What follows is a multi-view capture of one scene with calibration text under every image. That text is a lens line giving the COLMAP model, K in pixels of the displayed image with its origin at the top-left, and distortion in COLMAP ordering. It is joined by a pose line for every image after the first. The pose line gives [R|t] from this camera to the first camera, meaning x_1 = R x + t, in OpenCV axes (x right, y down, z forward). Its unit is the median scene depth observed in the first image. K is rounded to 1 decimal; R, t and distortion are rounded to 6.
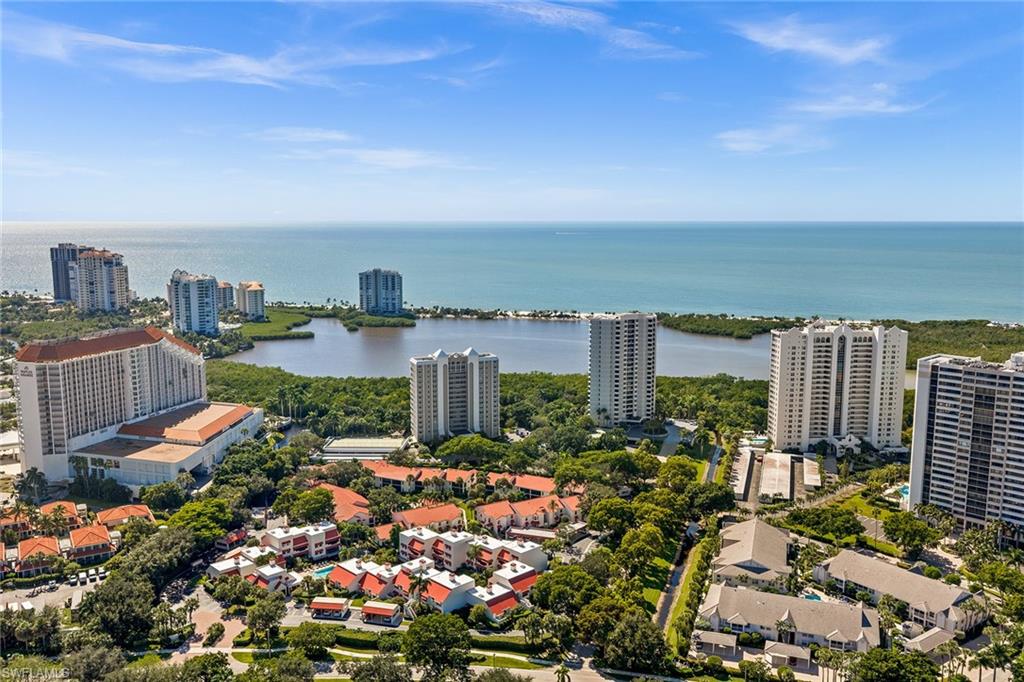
lens RADIAL K [[843.9, 0, 512.0], [0, 843.9, 341.0], [0, 0, 1]] dist [0.000159, -0.002045]
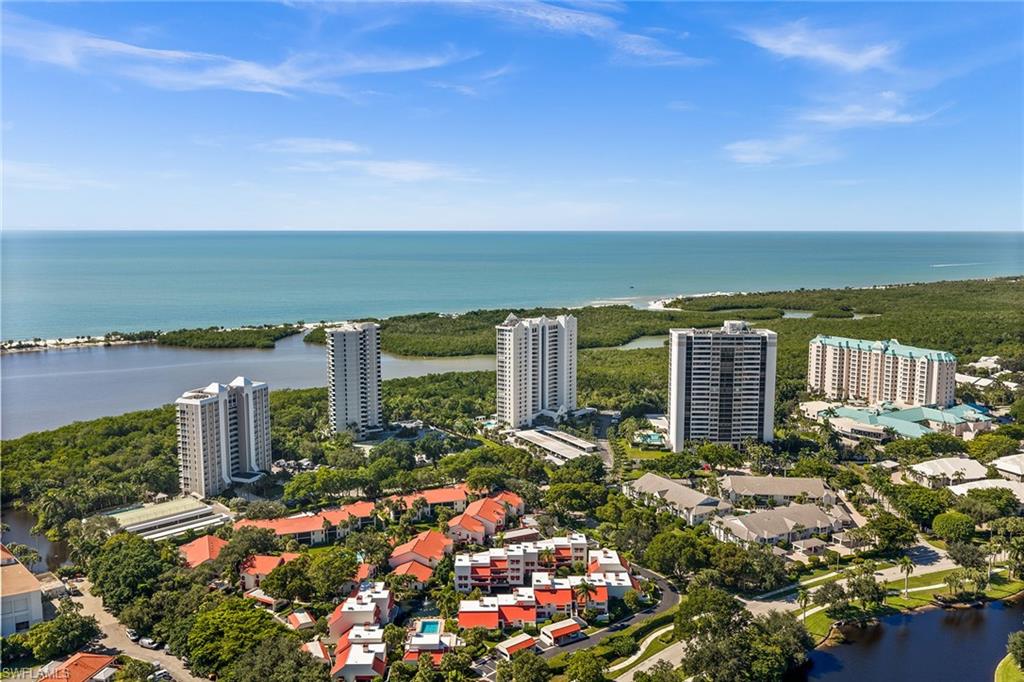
lens RADIAL K [[843.9, 0, 512.0], [0, 843.9, 341.0], [0, 0, 1]] dist [0.000159, -0.002045]
pose [[0.679681, -0.098630, 0.726846, -0.592933], [0.106281, 0.993704, 0.035457, -0.036580], [-0.725767, 0.053150, 0.685884, 0.241345]]
